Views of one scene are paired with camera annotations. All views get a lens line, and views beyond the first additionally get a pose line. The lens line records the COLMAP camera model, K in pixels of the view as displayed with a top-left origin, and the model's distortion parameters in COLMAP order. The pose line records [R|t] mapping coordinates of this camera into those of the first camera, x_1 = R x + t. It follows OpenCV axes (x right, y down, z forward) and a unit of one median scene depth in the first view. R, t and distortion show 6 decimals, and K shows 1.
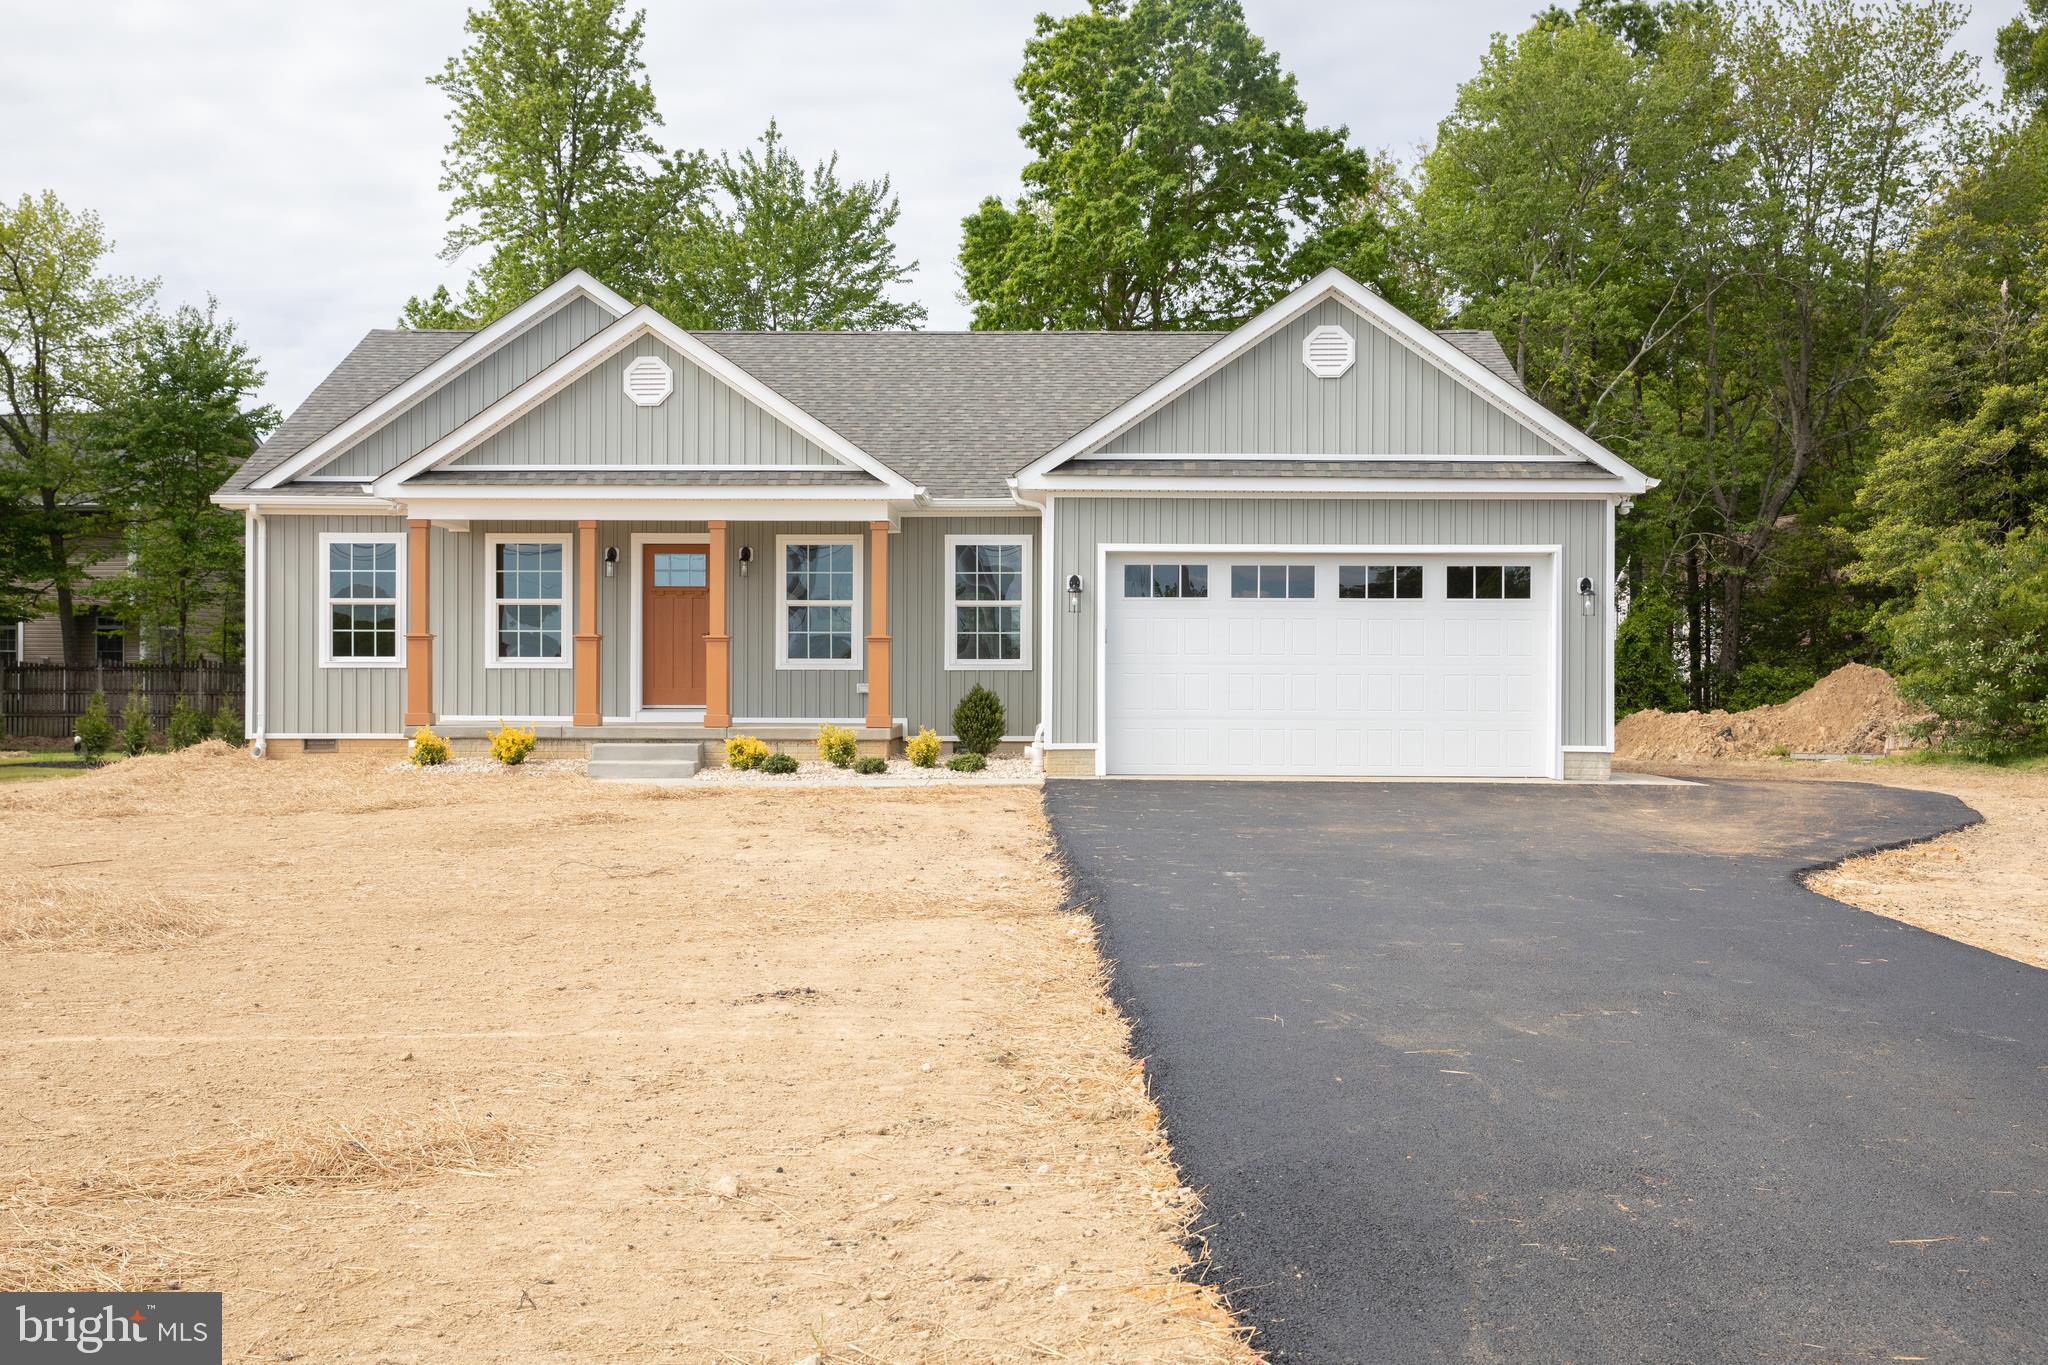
lens RADIAL K [[2364.4, 0, 1027.6], [0, 2364.4, 622.8], [0, 0, 1]] dist [0.045509, 0.022507]
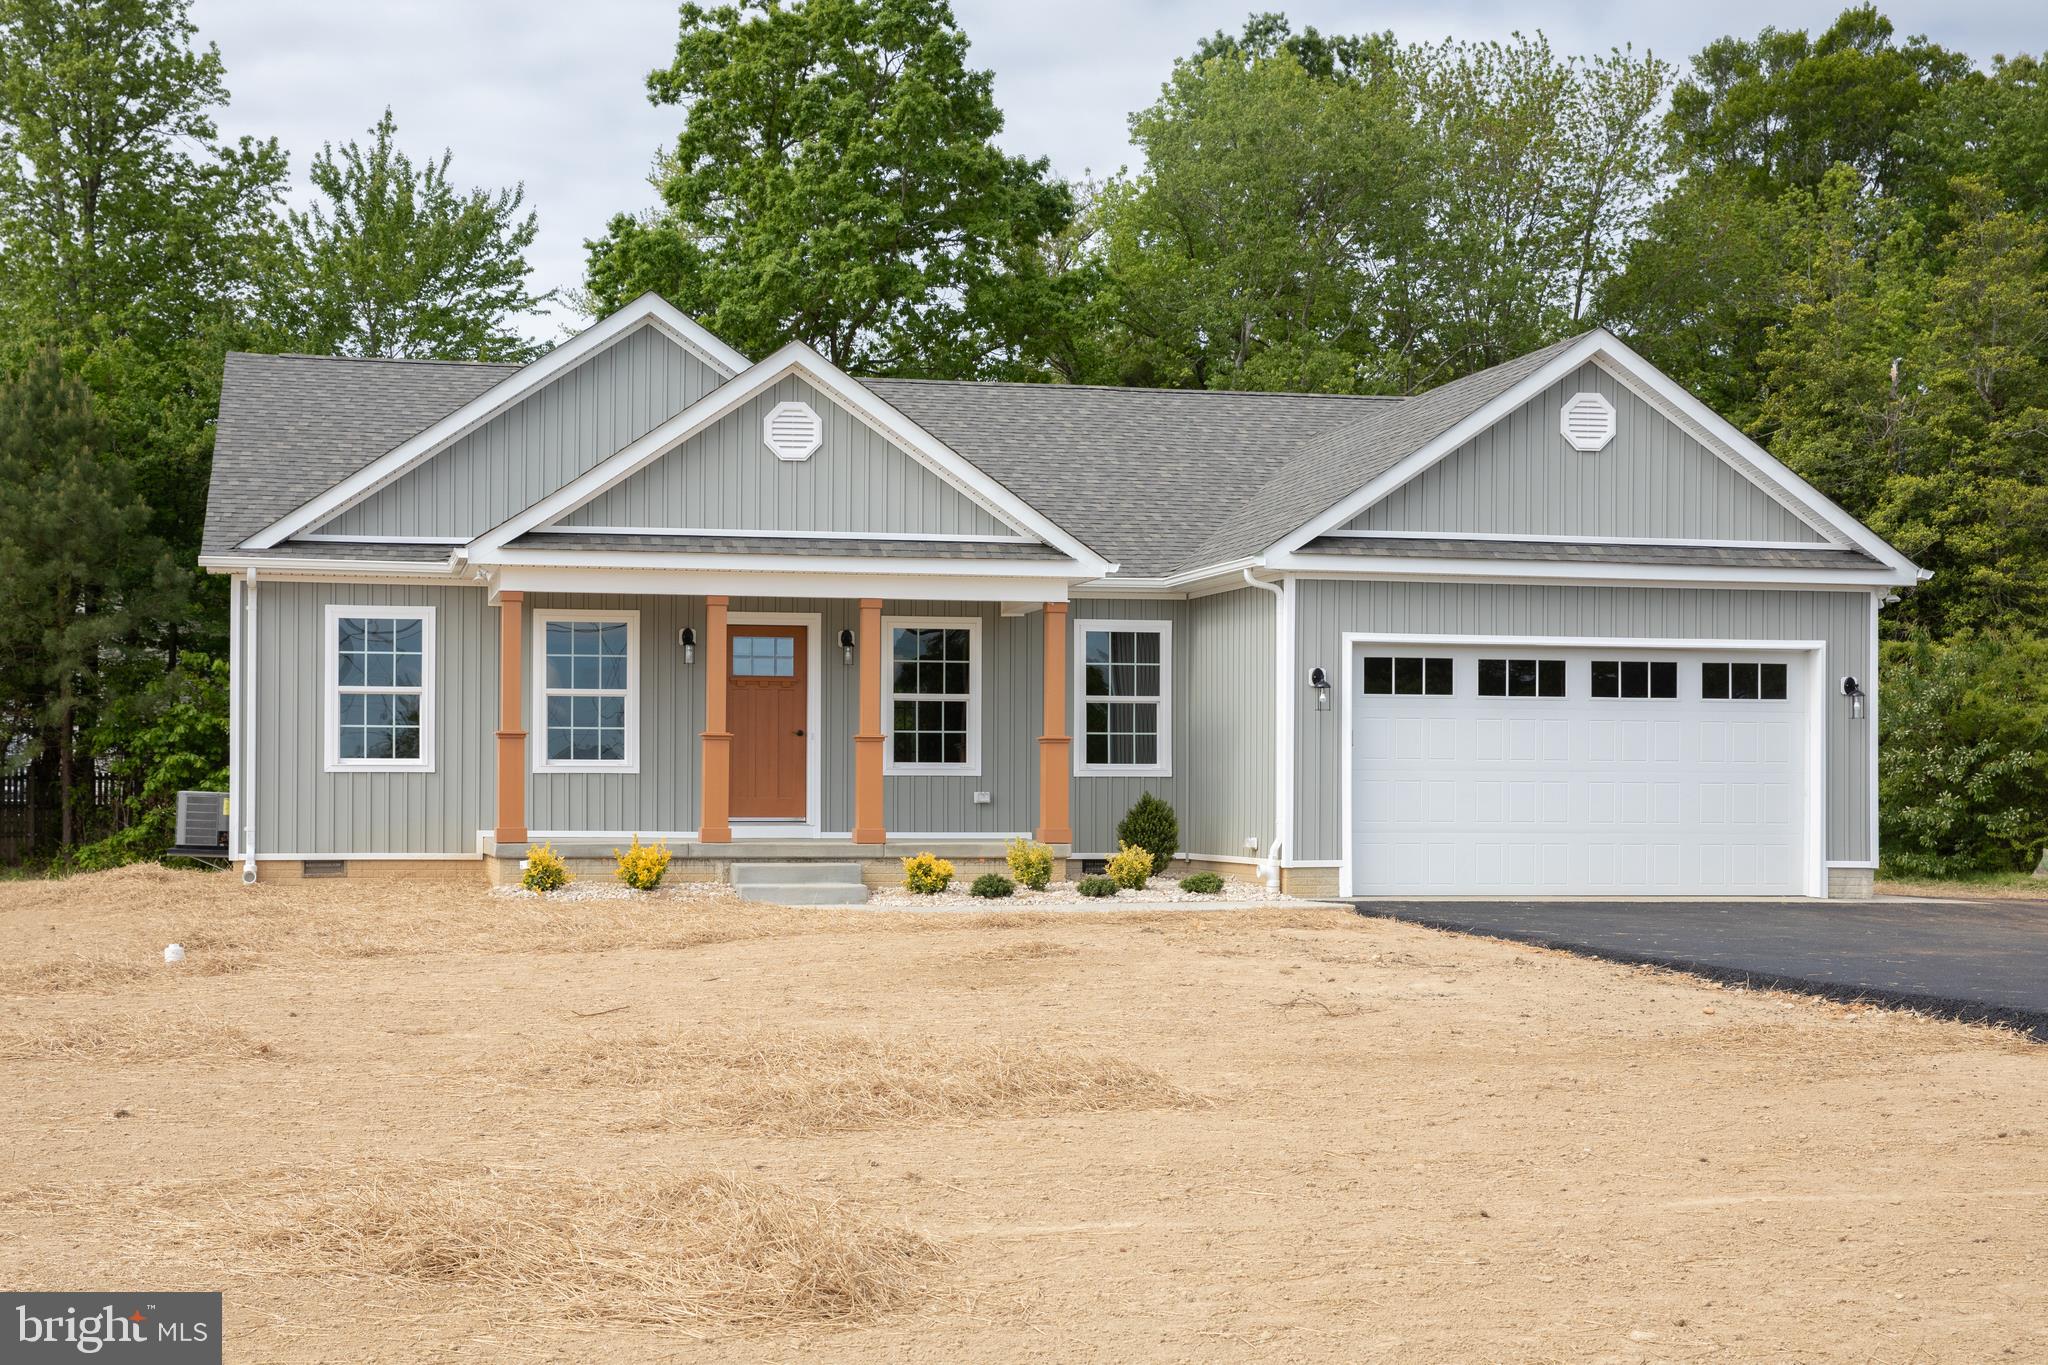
lens RADIAL K [[2738.5, 0, 1020.4], [0, 2738.5, 713.4], [0, 0, 1]] dist [0.103578, -0.024906]
pose [[0.972152, 0.007299, 0.234236, -0.309158], [-0.006615, 0.999971, -0.003708, 0.001080], [-0.234256, 0.002056, 0.972173, 0.035910]]
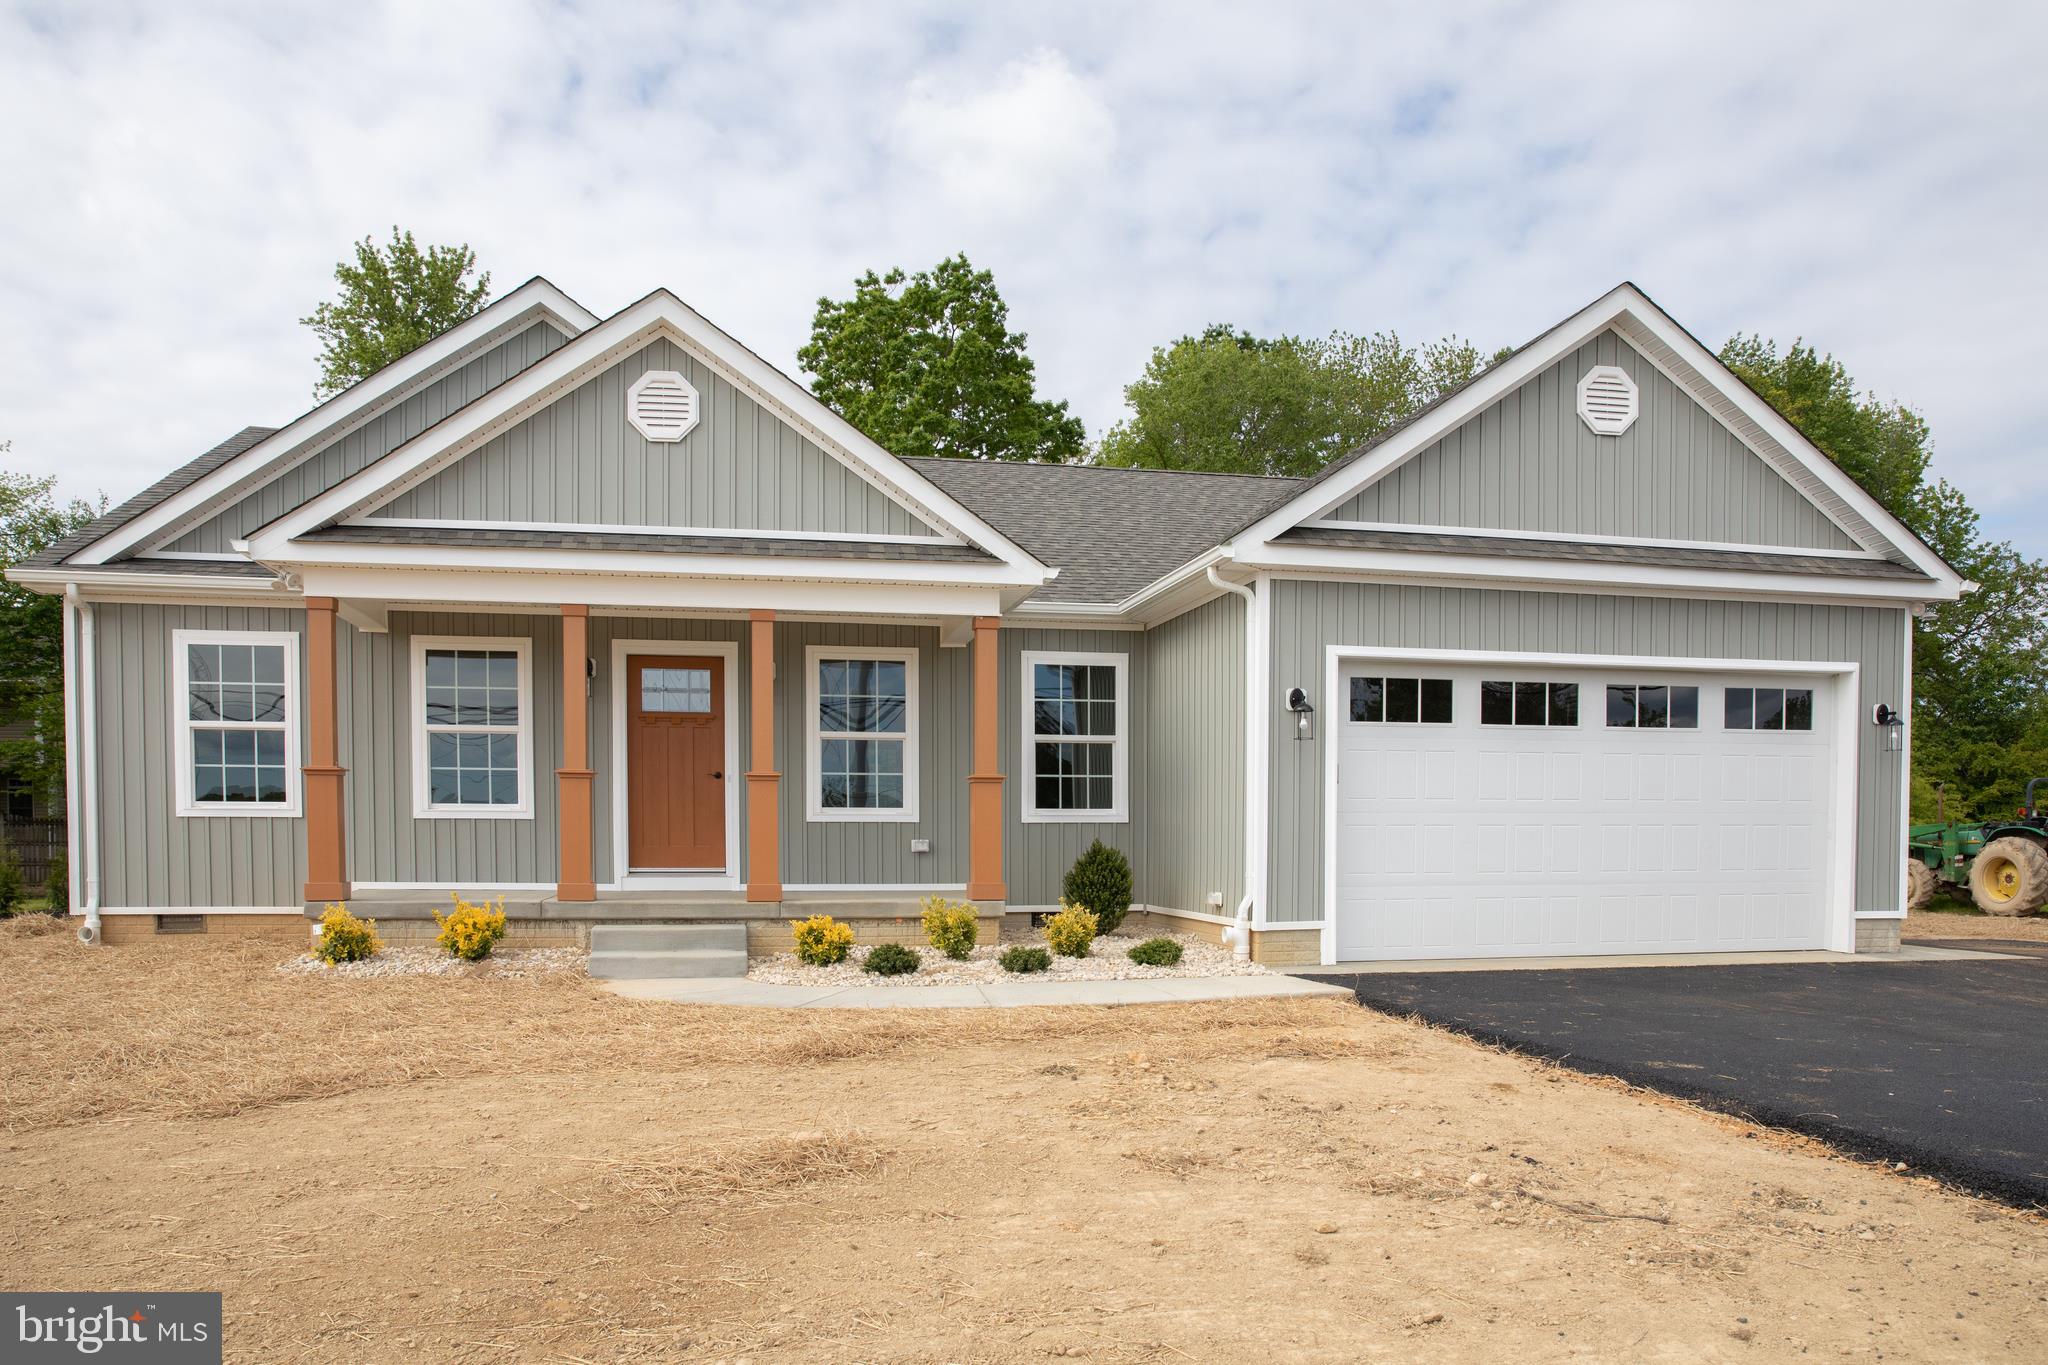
lens RADIAL K [[1522.2, 0, 1048.1], [0, 1522.2, 868.5], [0, 0, 1]] dist [-0.099382, 0.075244]
pose [[0.976168, -0.005114, 0.216958, -0.146841], [-0.005537, 0.998810, 0.048453, 0.012050], [-0.216948, -0.048500, 0.974978, 0.536175]]
